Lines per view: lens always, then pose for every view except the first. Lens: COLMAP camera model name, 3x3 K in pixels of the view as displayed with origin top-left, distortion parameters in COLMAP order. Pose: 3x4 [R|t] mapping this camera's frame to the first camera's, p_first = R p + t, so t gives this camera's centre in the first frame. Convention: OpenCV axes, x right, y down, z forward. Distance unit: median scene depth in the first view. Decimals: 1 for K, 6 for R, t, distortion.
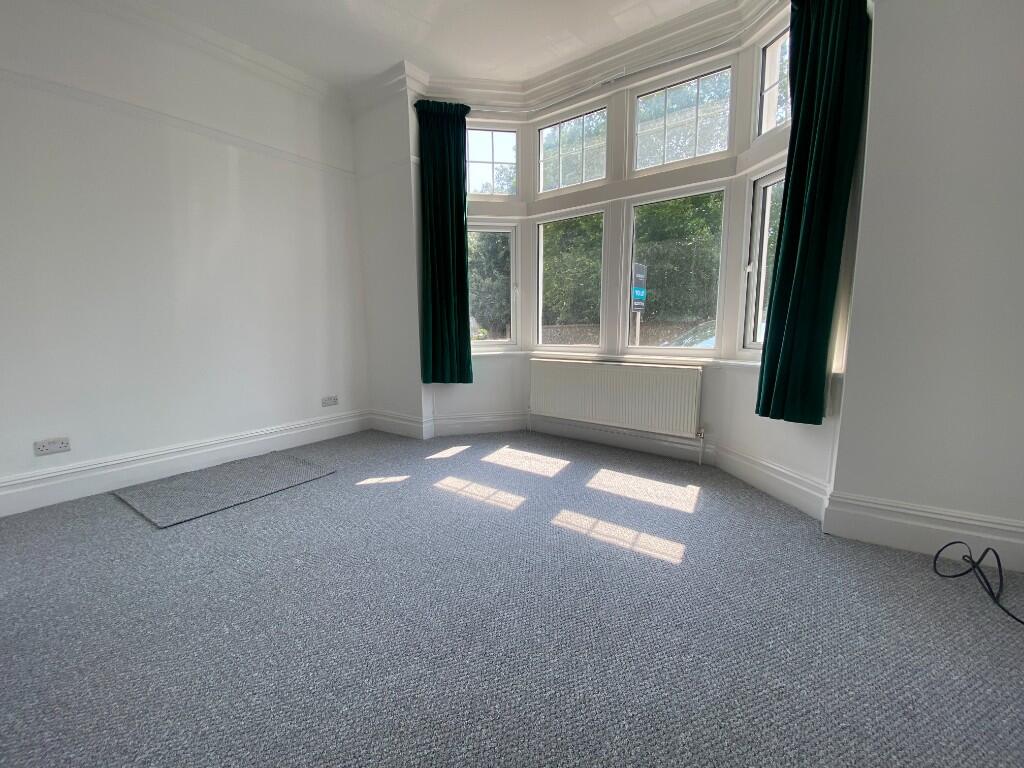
lens RADIAL K [[413.6, 0, 510.3], [0, 413.6, 384.1], [0, 0, 1]] dist [0.021371, -0.020988]
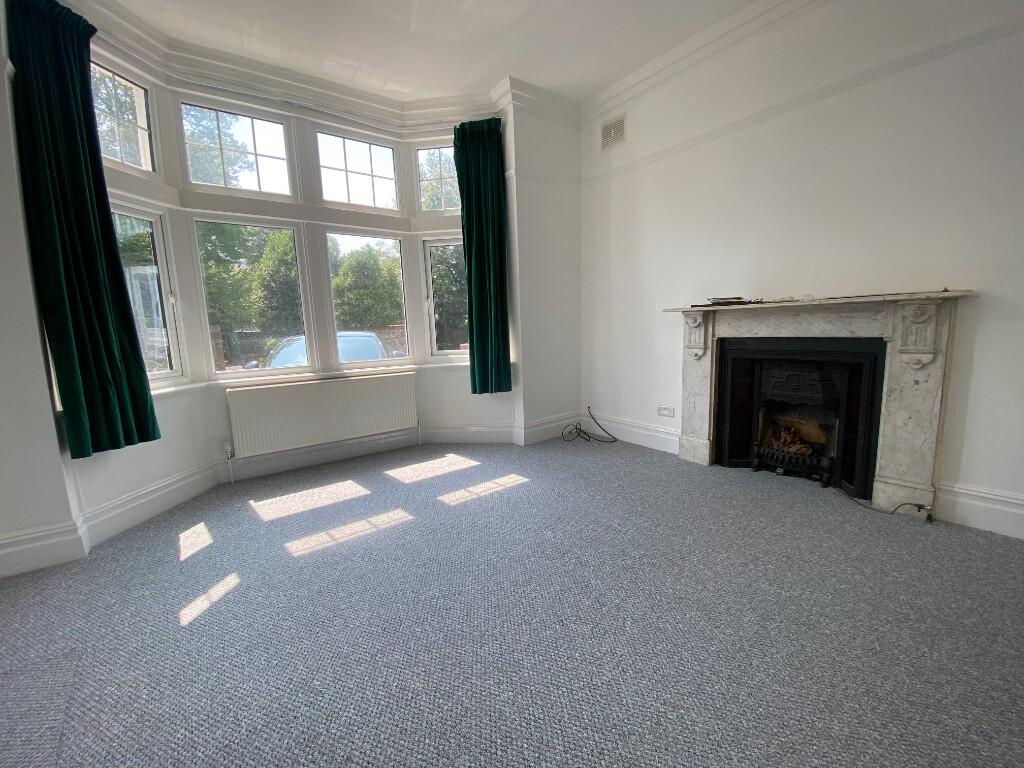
lens RADIAL K [[413.6, 0, 510.3], [0, 413.6, 384.1], [0, 0, 1]] dist [0.021371, -0.020988]
pose [[0.290669, -0.135833, 0.947133, -0.701363], [0.173802, 0.980900, 0.087337, -0.063590], [-0.940906, 0.139227, 0.308725, 0.311273]]
